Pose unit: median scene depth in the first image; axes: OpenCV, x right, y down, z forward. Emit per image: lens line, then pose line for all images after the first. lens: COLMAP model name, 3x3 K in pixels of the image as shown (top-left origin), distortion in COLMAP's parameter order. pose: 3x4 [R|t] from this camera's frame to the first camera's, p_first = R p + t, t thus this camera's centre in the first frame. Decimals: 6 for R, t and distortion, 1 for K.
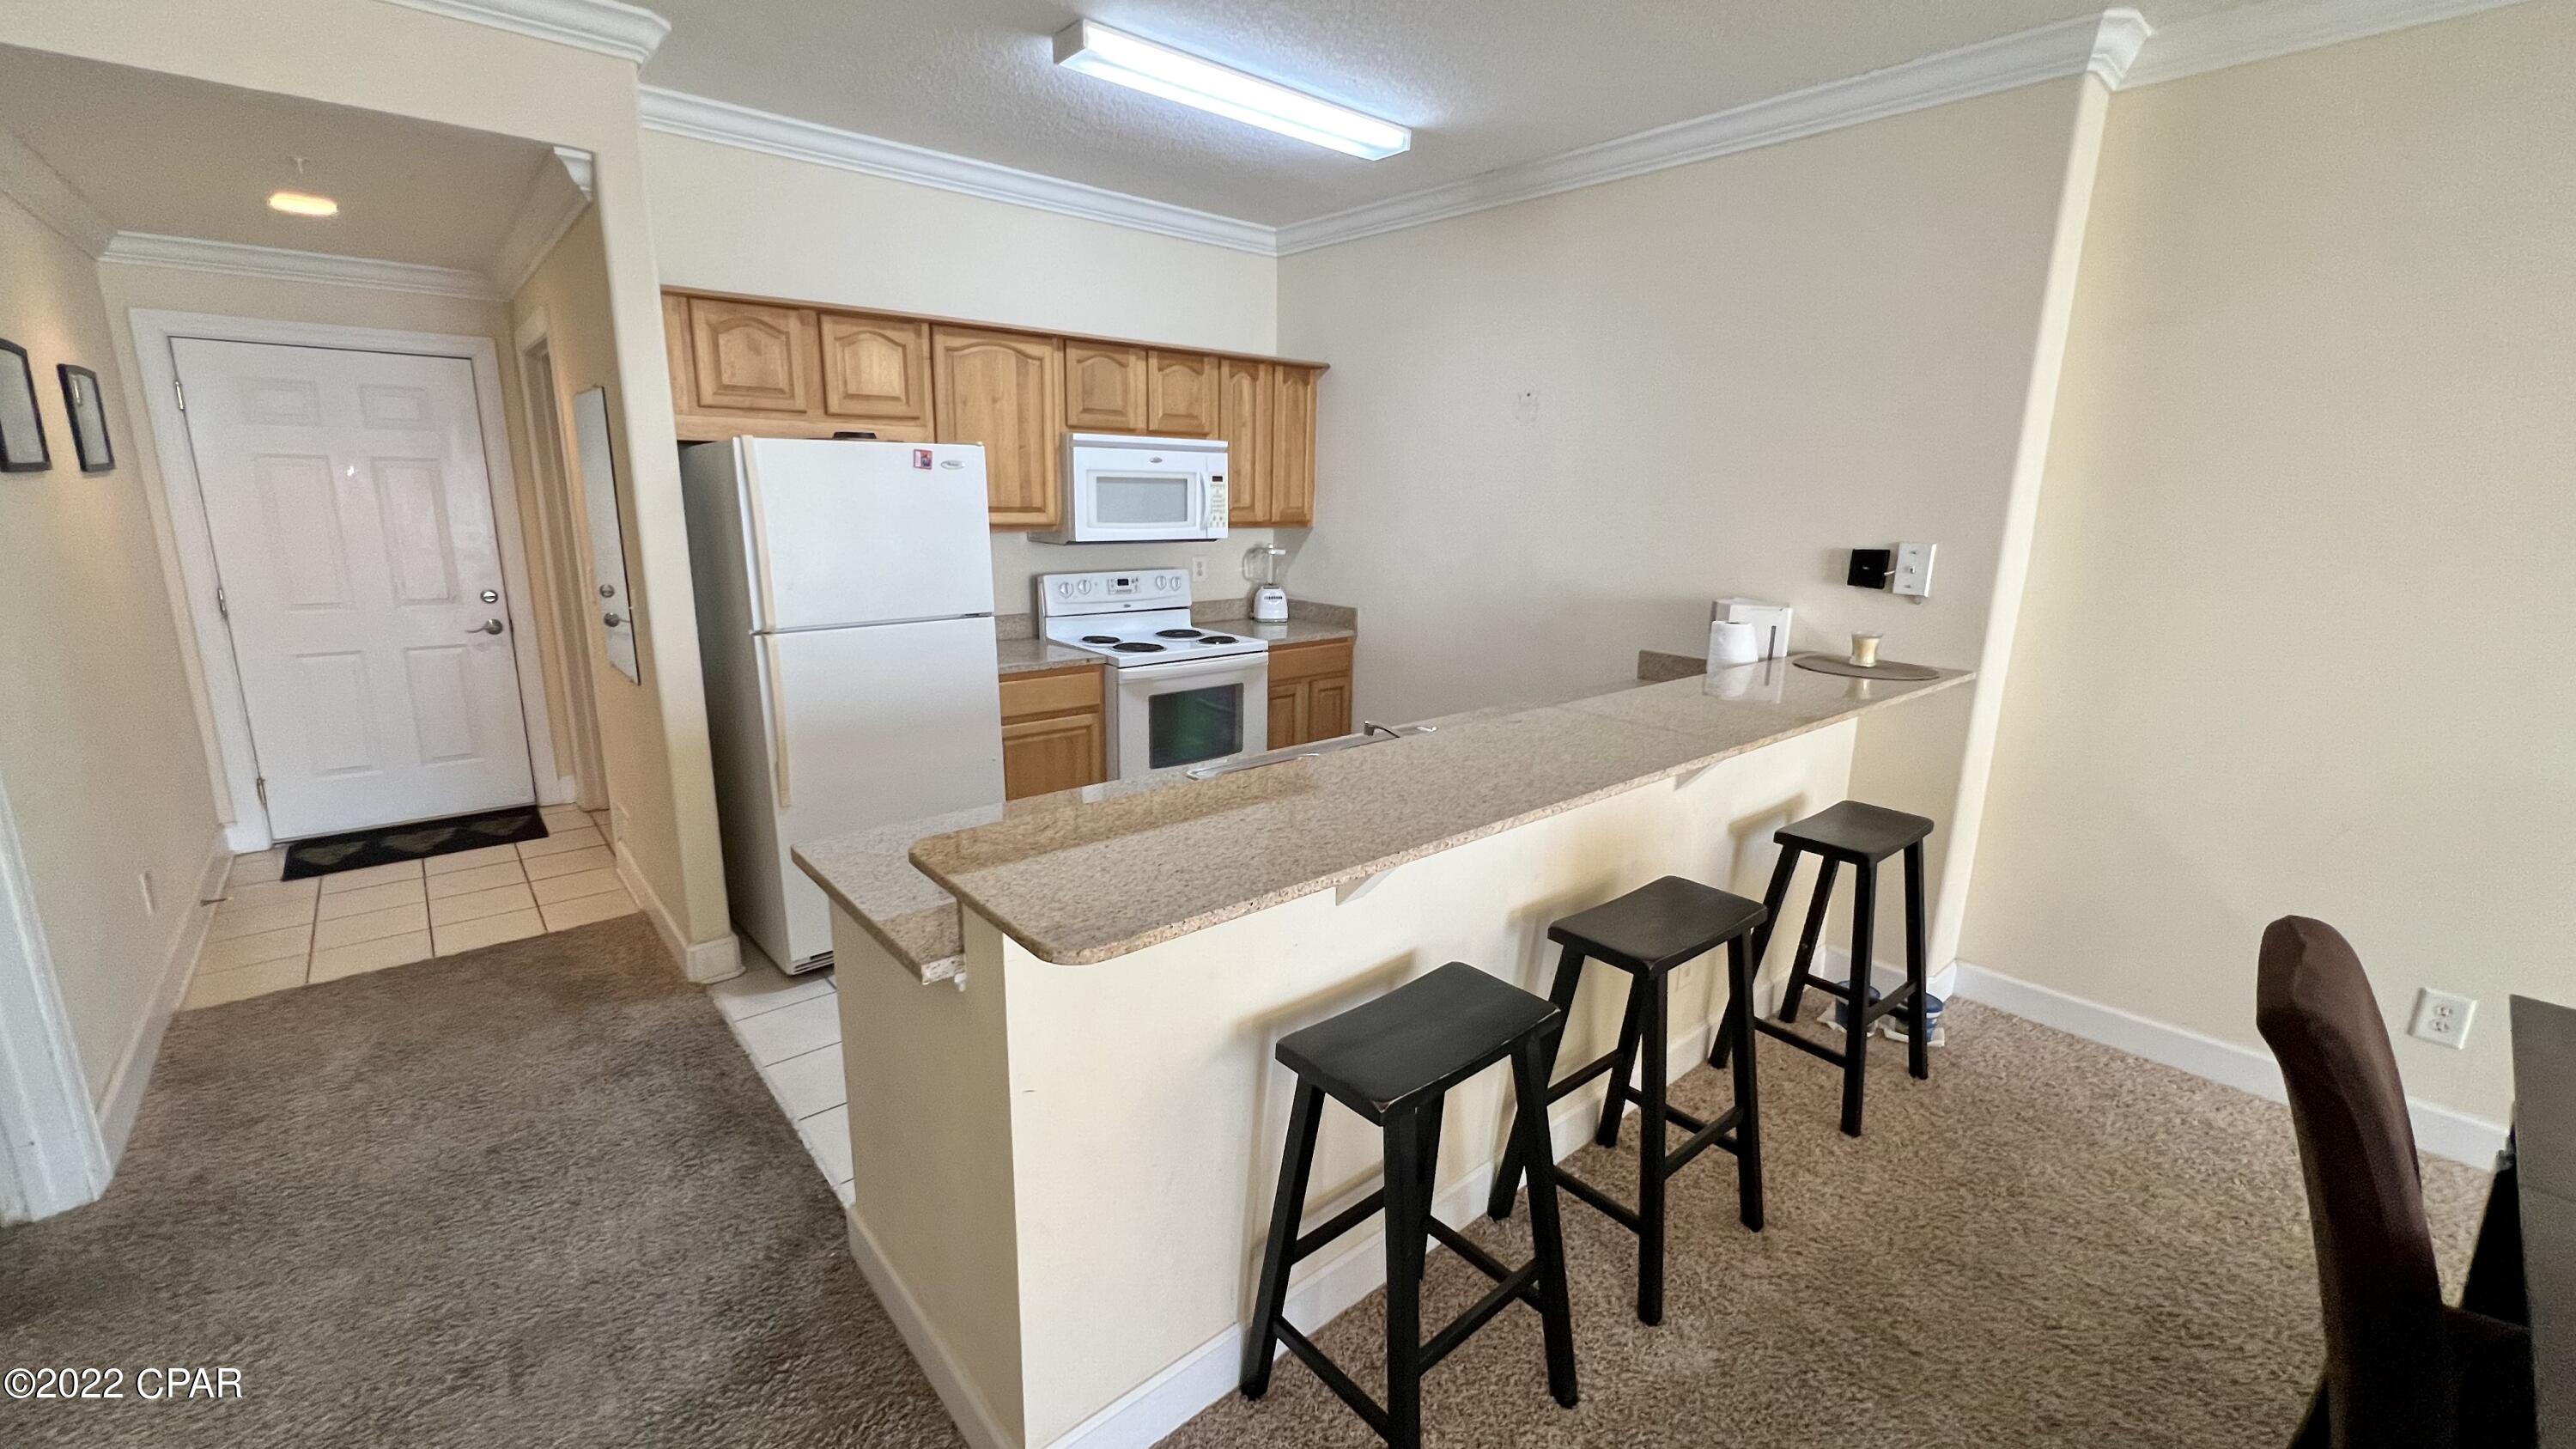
lens RADIAL K [[1038.1, 0, 1279.1], [0, 1038.1, 721.8], [0, 0, 1]] dist [0.000119, 0.000051]
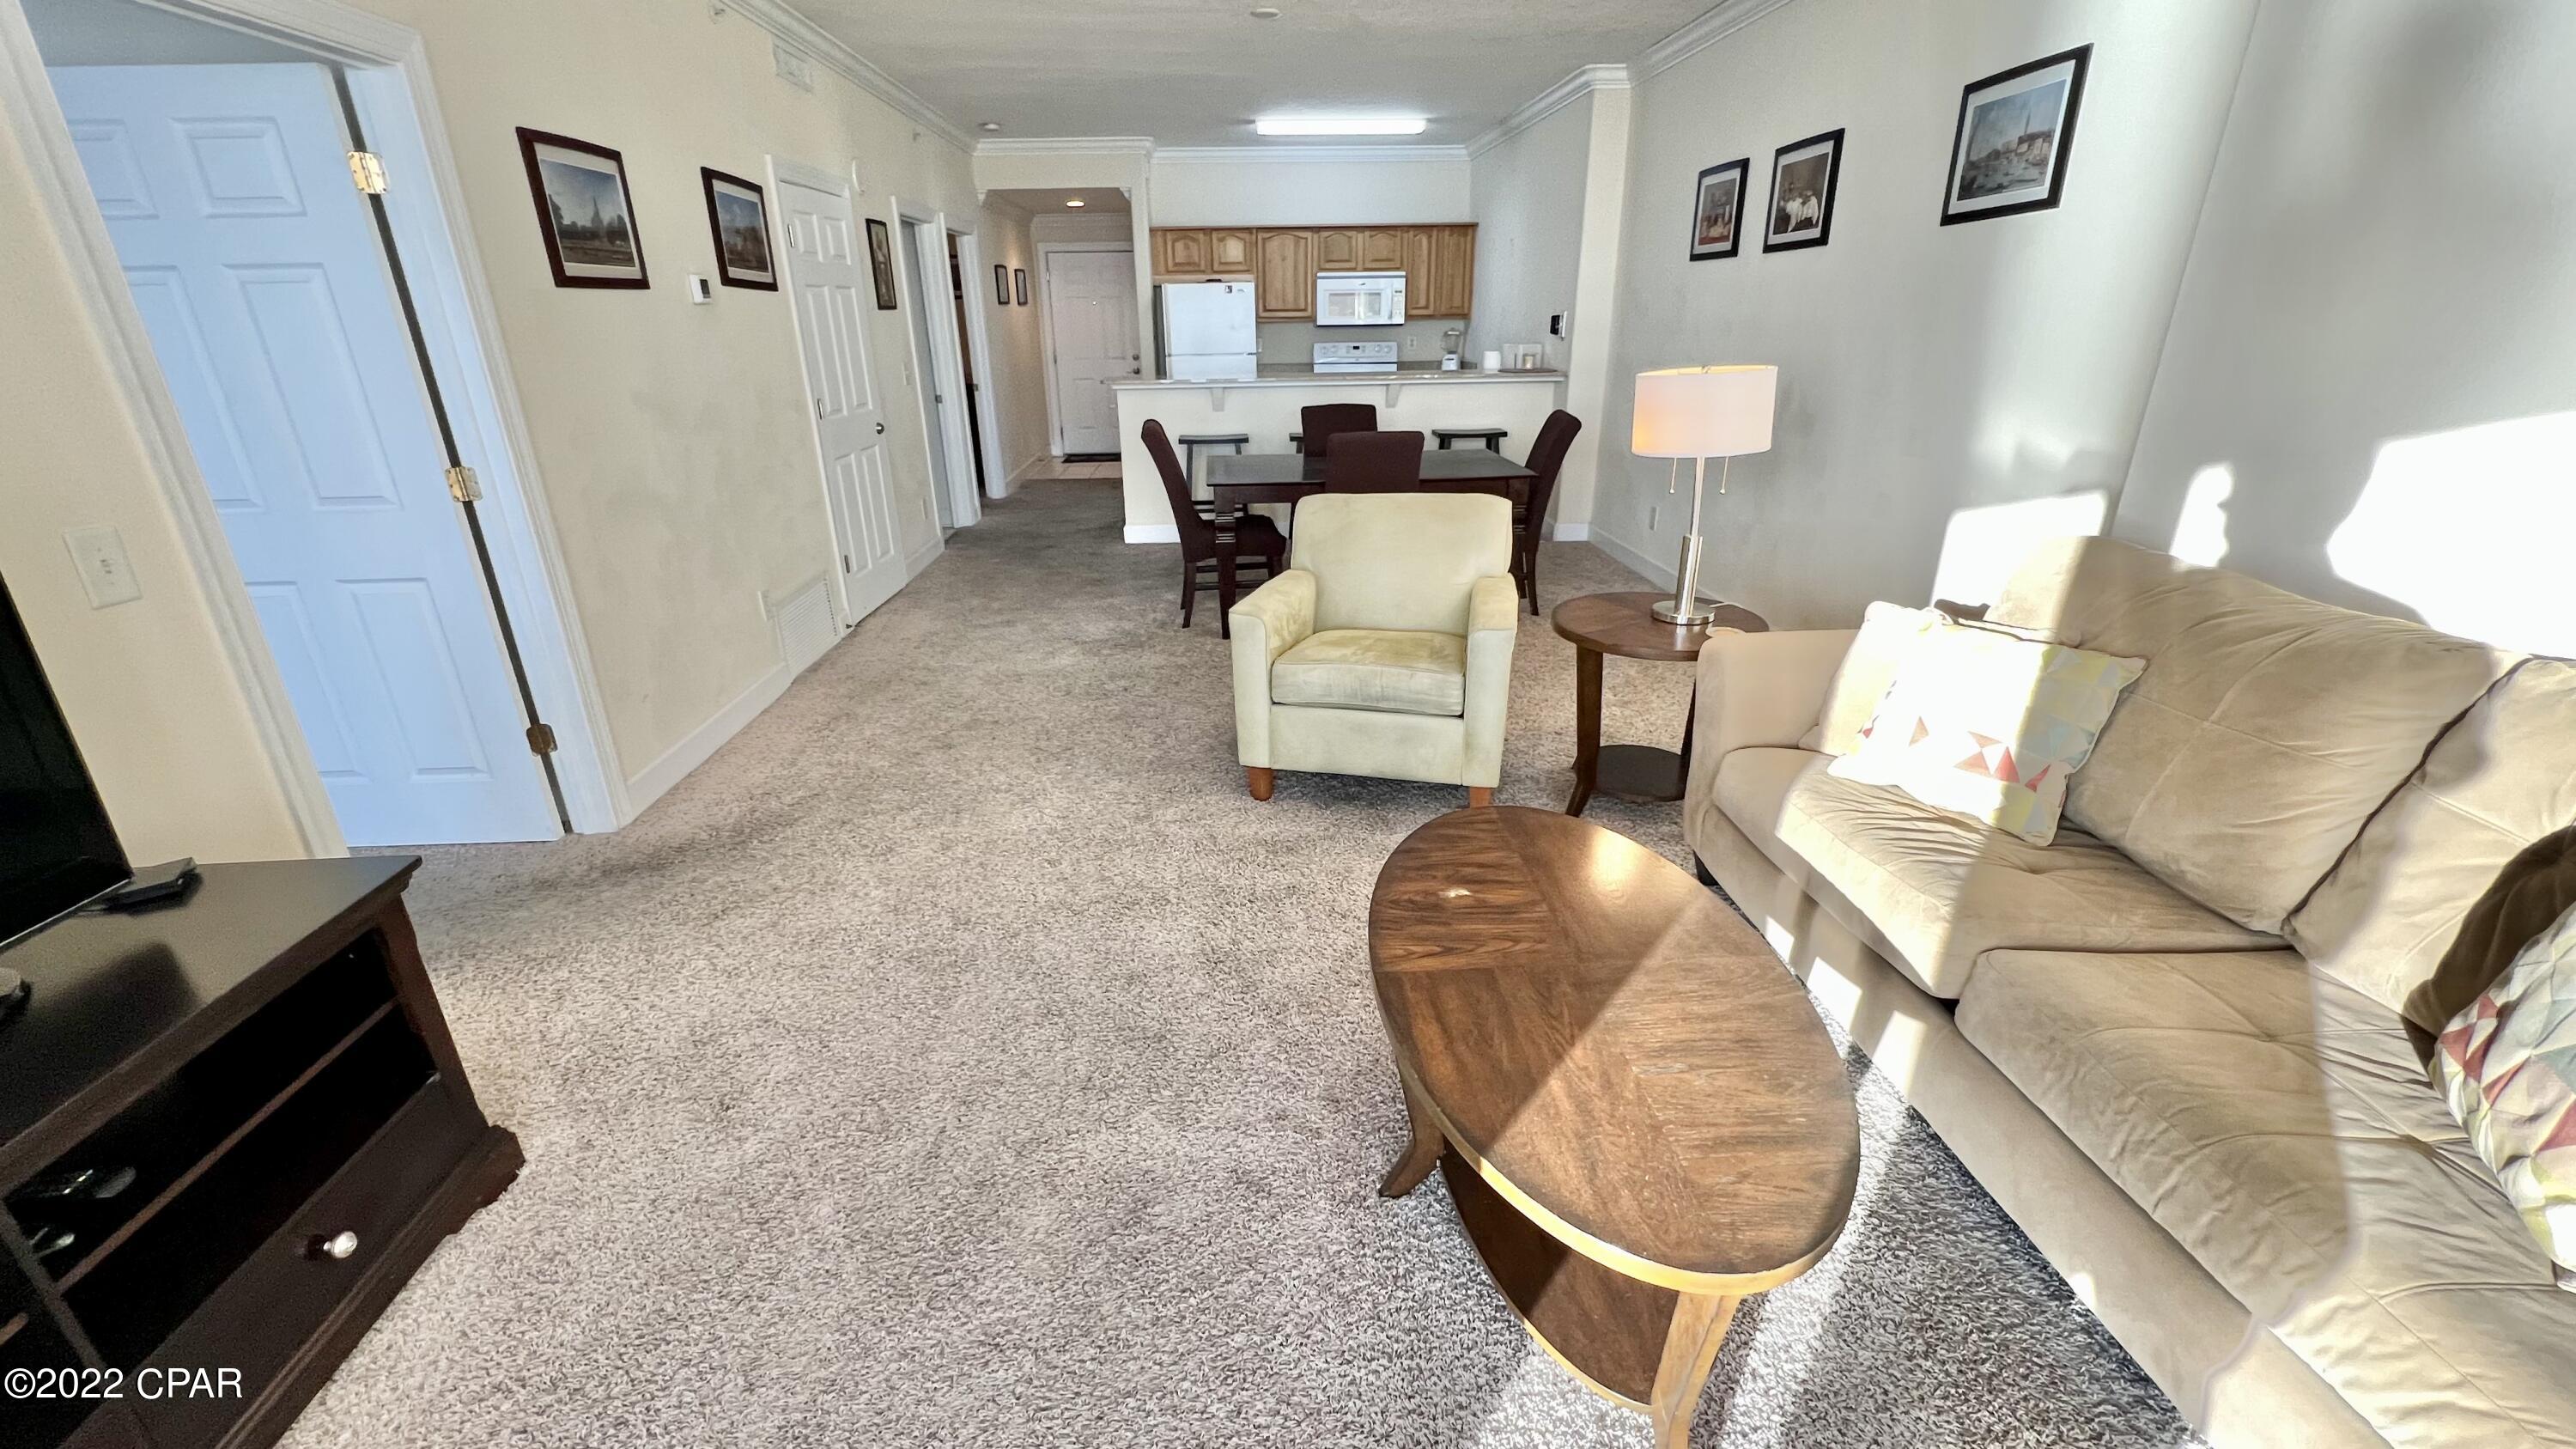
lens RADIAL K [[1038.1, 0, 1277.8], [0, 1038.1, 720.5], [0, 0, 1]] dist [0.000119, 0.000051]
pose [[0.792960, 0.198156, -0.576149, 1.330776], [-0.107347, 0.976279, 0.188030, 0.271387], [0.599742, -0.087253, 0.795422, -0.985038]]
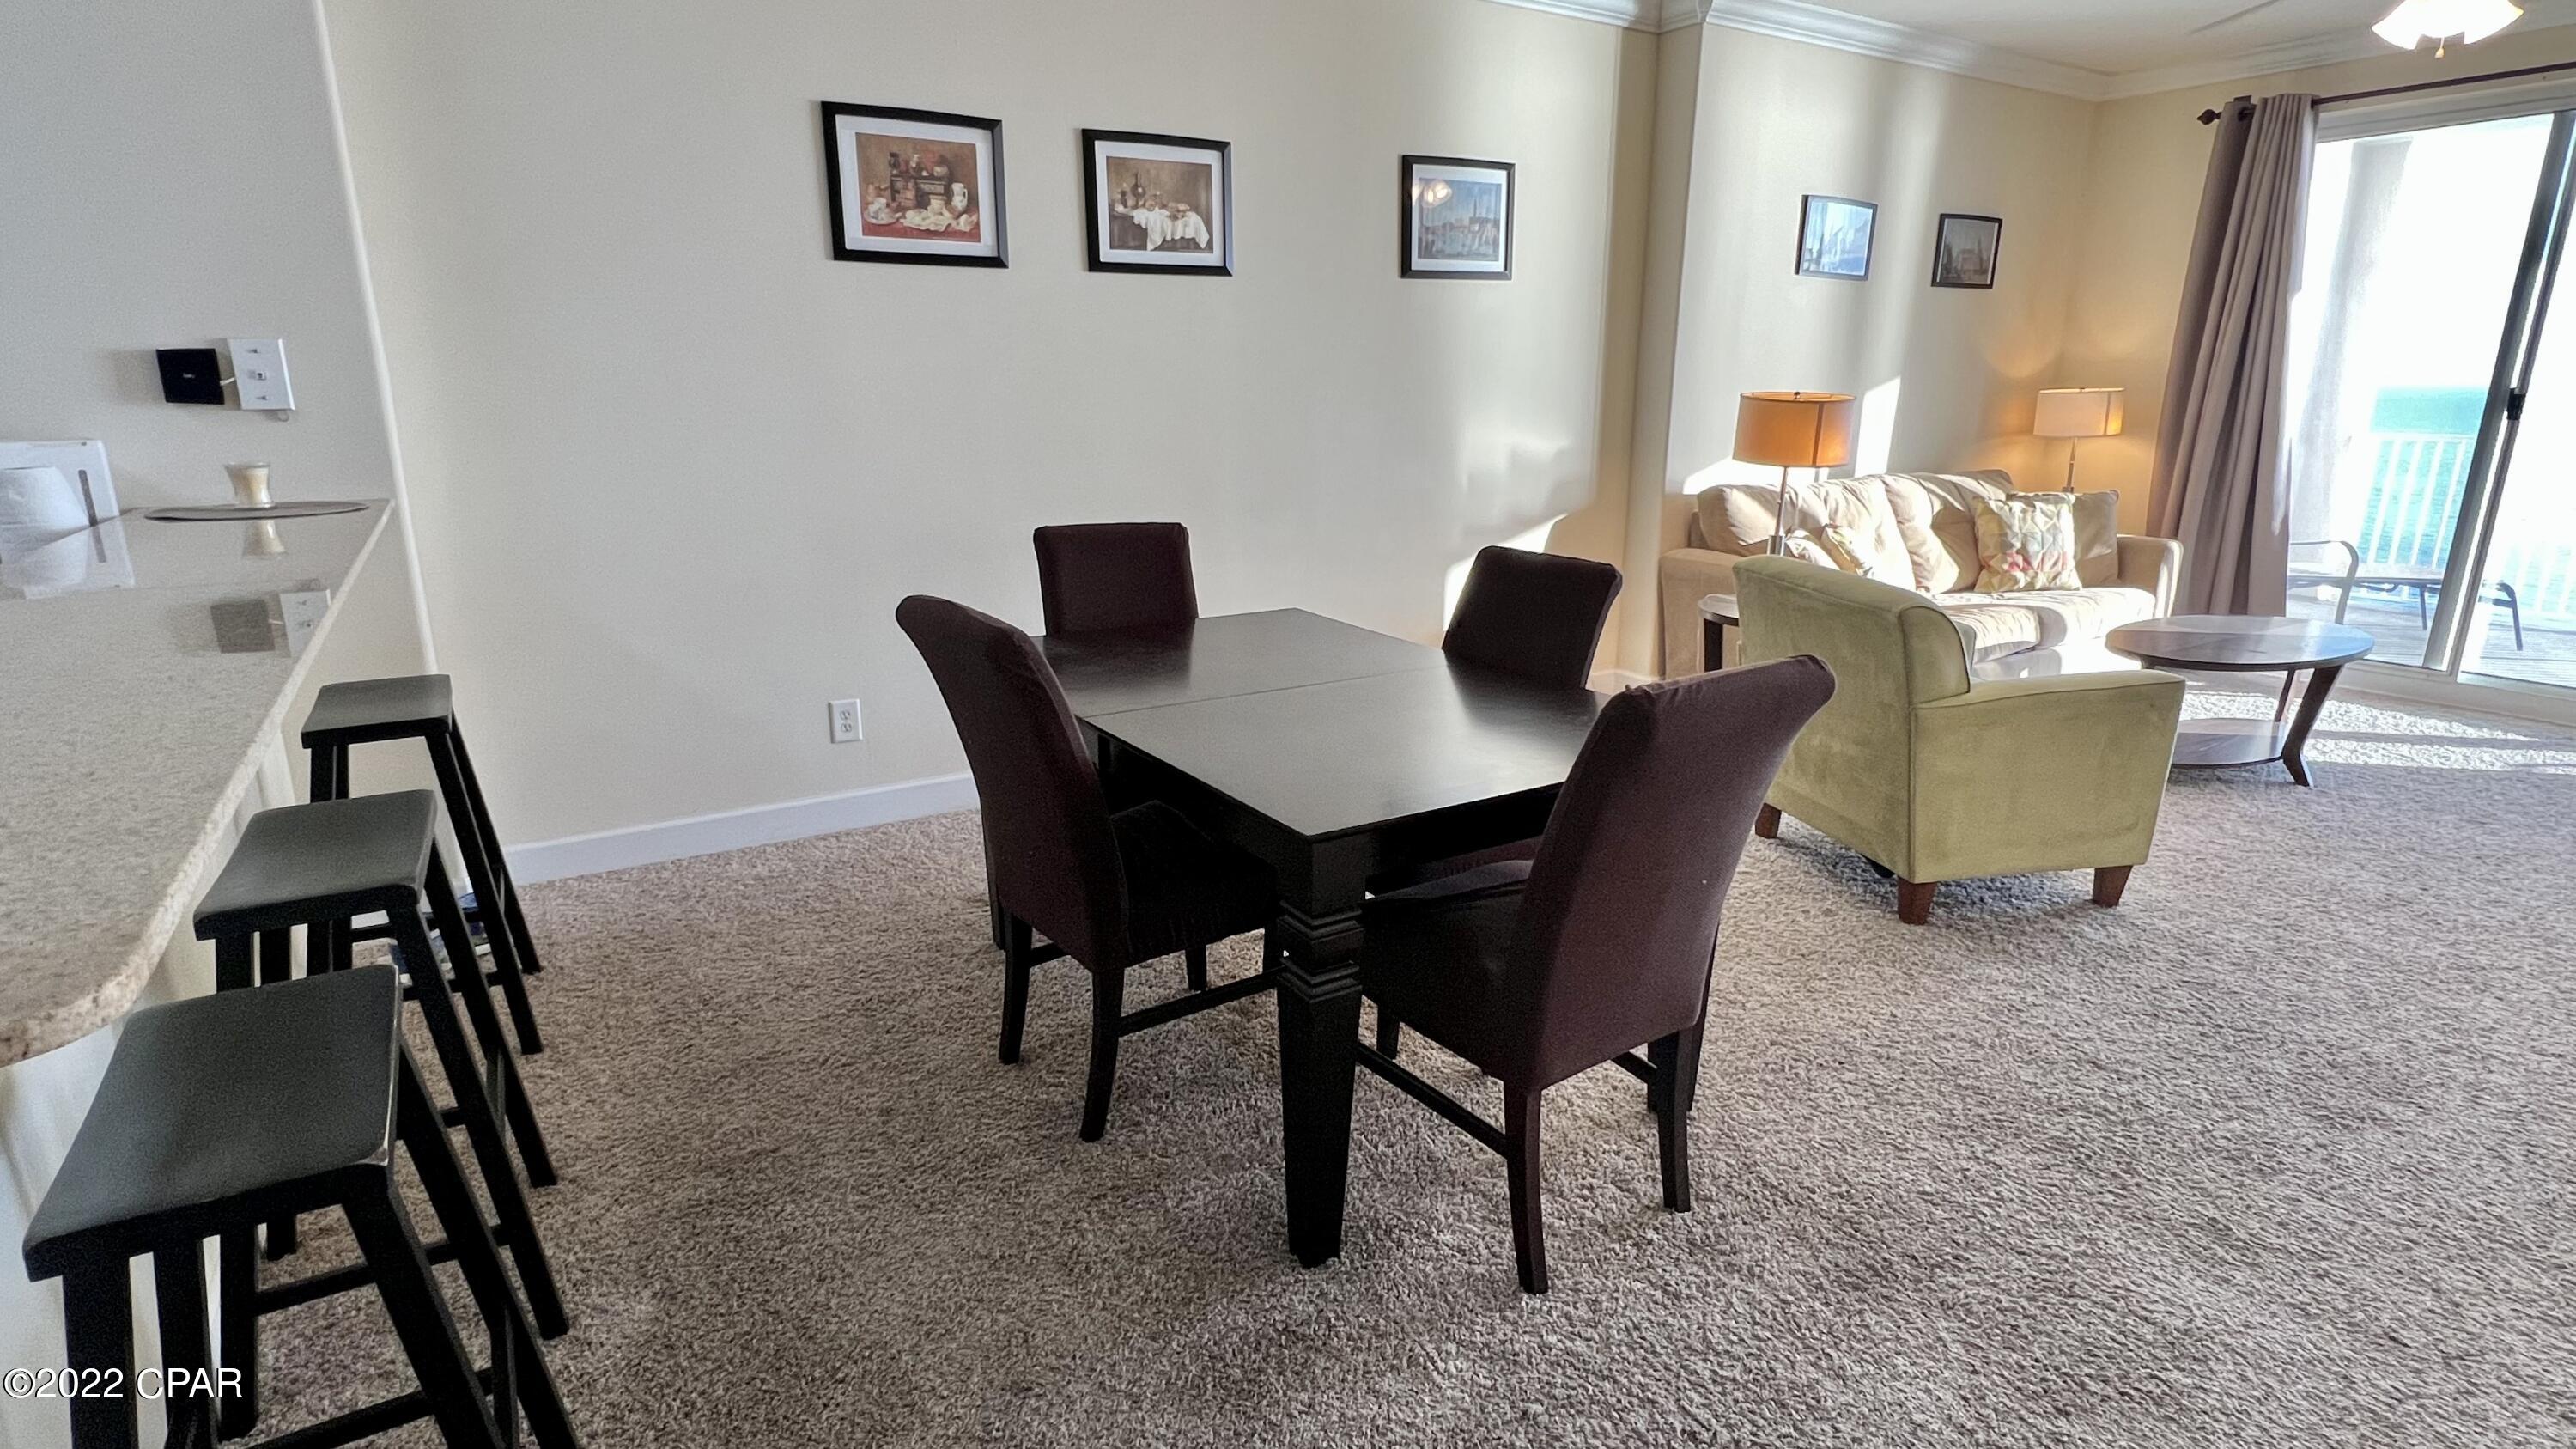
lens RADIAL K [[1310.6, 0, 1276.7], [0, 1310.6, 737.6], [0, 0, 1]] dist [0.001604, -0.000470]
pose [[0.150623, -0.273957, 0.949874, -0.208754], [0.220614, 0.945920, 0.237834, 0.031319], [-0.963661, 0.173732, 0.202916, 0.130614]]
